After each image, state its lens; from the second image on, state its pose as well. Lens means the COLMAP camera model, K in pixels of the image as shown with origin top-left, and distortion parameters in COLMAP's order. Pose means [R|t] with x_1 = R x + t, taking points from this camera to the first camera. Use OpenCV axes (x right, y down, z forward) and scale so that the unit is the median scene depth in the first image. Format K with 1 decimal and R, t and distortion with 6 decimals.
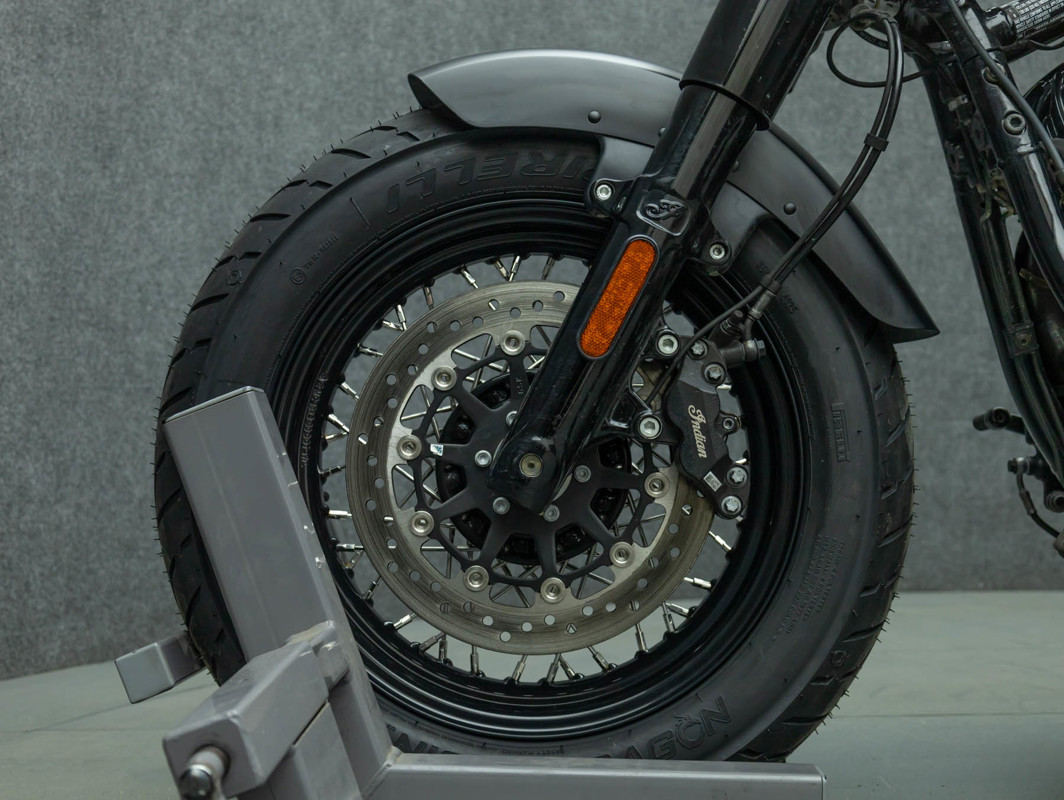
lens RADIAL K [[1505.8, 0, 531.7], [0, 1505.8, 406.7], [0, 0, 1]] dist [-0.002524, 0.000000]
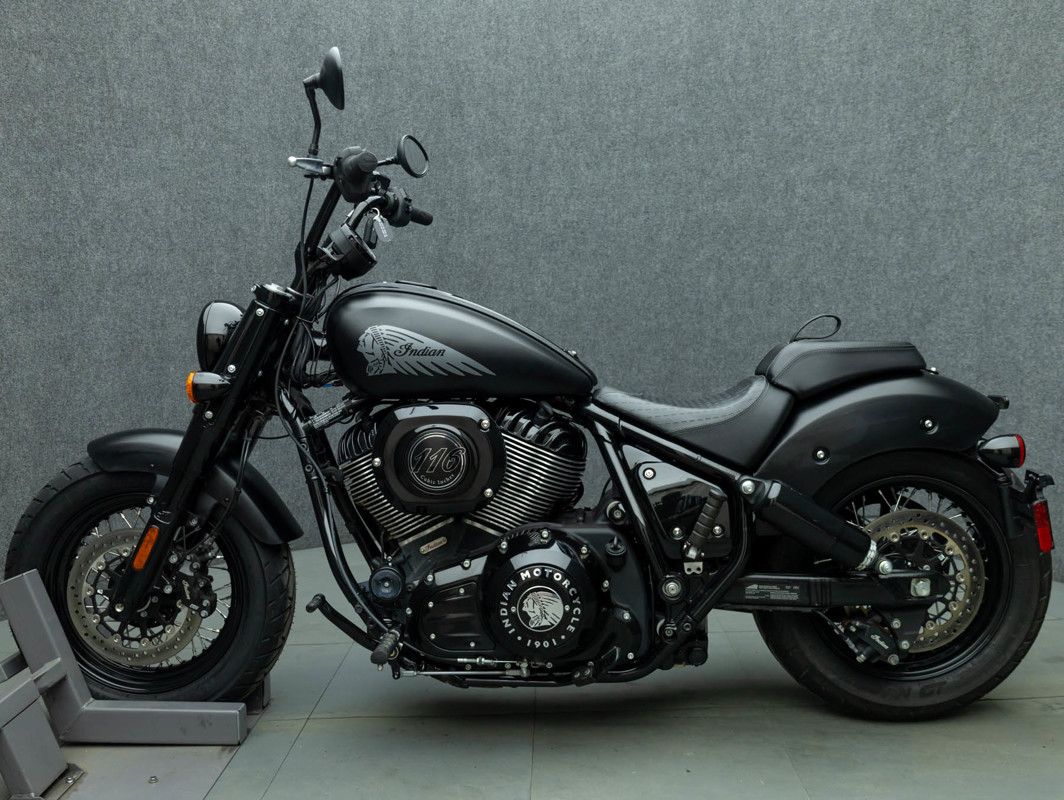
lens RADIAL K [[992.1, 0, 545.0], [0, 992.1, 407.3], [0, 0, 1]] dist [-0.035263, 0.000000]
pose [[0.999871, -0.016046, 0.000757, 0.367139], [0.015836, 0.992497, 0.121242, -0.248956], [-0.002696, -0.121214, 0.992623, -0.351067]]
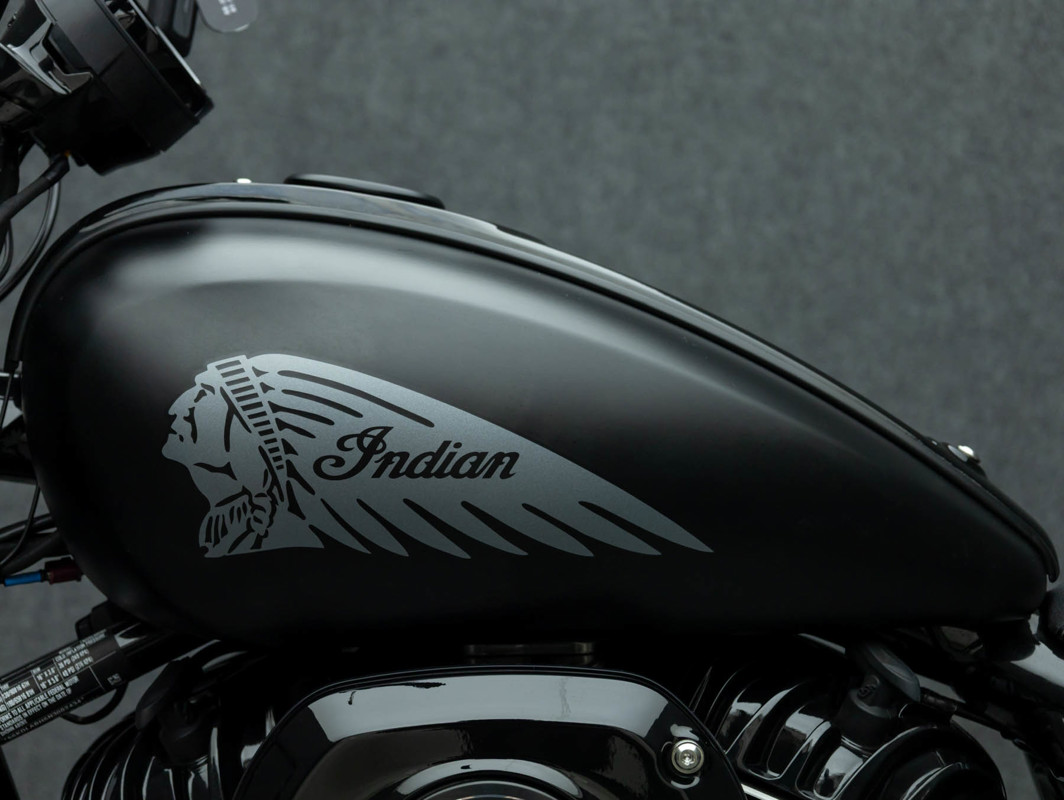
lens RADIAL K [[2423.0, 0, 531.1], [0, 2423.0, 405.2], [0, 0, 1]] dist [0.033618, 0.000000]
pose [[0.998894, -0.015328, 0.044445, 0.266639], [0.011451, 0.996213, 0.086193, -0.250648], [-0.045598, -0.085589, 0.995287, -0.026049]]
